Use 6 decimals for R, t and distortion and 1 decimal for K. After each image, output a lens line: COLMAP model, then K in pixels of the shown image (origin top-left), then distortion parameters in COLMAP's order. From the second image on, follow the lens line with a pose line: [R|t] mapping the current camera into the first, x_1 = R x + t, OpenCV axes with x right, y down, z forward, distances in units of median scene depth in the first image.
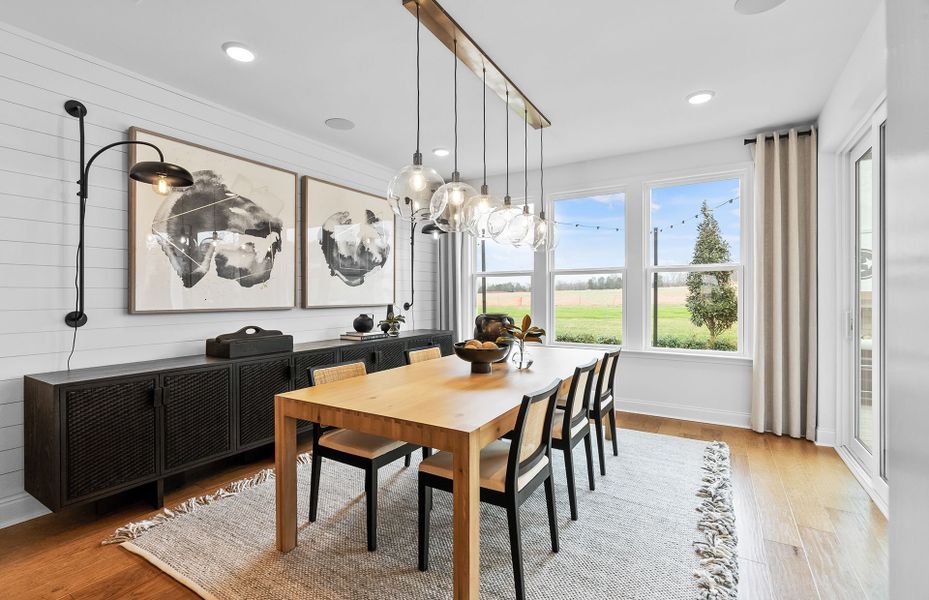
lens RADIAL K [[423.7, 0, 462.5], [0, 423.7, 297.3], [0, 0, 1]] dist [-0.020767, 0.005724]
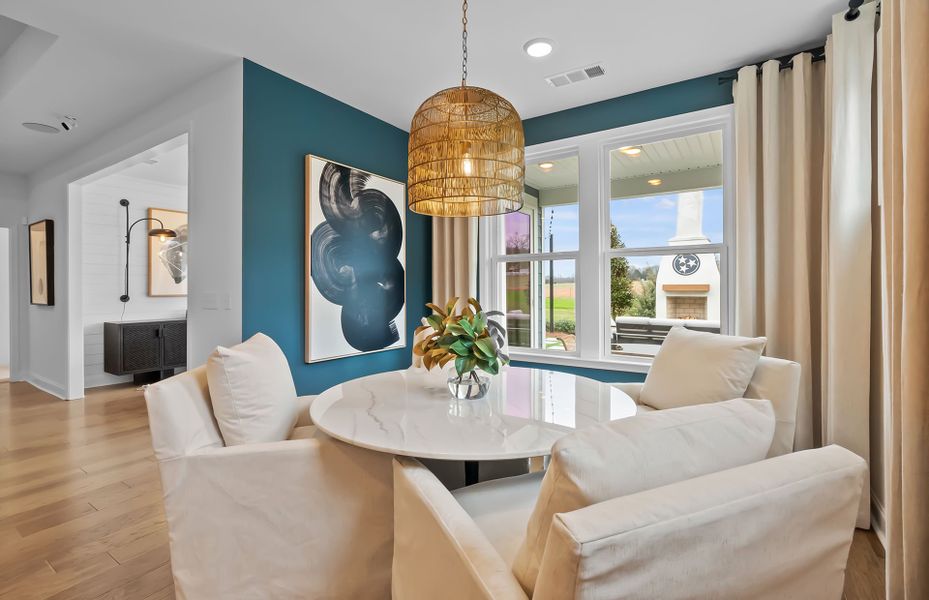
lens RADIAL K [[423.7, 0, 462.6], [0, 423.7, 288.7], [0, 0, 1]] dist [-0.020767, 0.005724]
pose [[0.999284, 0.003692, -0.037646, 0.877997], [-0.003605, 0.999991, 0.002372, -0.010342], [0.037654, -0.002234, 0.999288, -1.067761]]
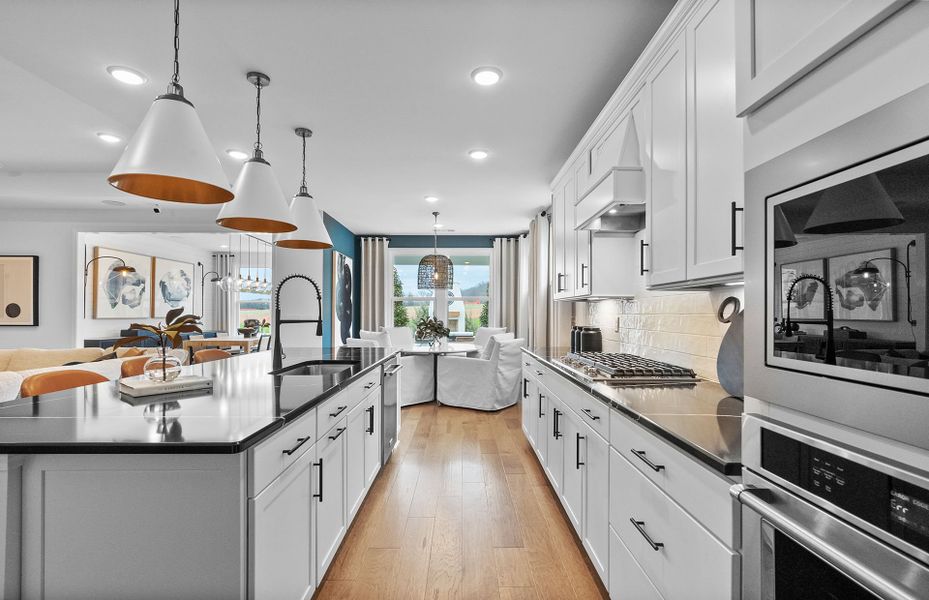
lens RADIAL K [[423.7, 0, 464.2], [0, 423.7, 312.7], [0, 0, 1]] dist [-0.020767, 0.005724]
pose [[0.844712, 0.009209, 0.535141, -0.260122], [-0.007633, 0.999958, -0.005159, -0.002889], [-0.535166, 0.000273, 0.844747, -2.412405]]
